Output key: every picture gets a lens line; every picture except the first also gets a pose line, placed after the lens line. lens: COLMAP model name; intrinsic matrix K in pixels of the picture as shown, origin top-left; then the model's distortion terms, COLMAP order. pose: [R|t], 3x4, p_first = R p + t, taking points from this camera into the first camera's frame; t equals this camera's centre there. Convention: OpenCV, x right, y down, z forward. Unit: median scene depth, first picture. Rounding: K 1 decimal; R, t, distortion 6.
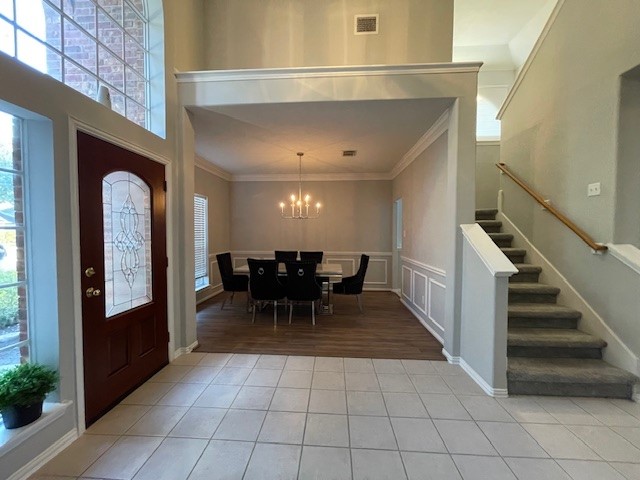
lens RADIAL K [[260.3, 0, 319.2], [0, 260.3, 240.8], [0, 0, 1]] dist [-0.004568, 0.000284]
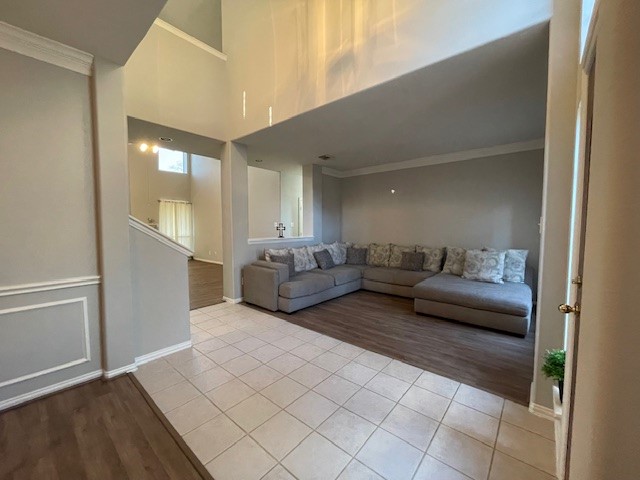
lens RADIAL K [[260.3, 0, 318.2], [0, 260.3, 239.5], [0, 0, 1]] dist [-0.004568, 0.000284]
pose [[-0.794070, -0.037625, 0.606661, -0.462182], [0.016711, 0.996354, 0.083667, -0.030287], [-0.607597, 0.076576, -0.790546, 1.182907]]
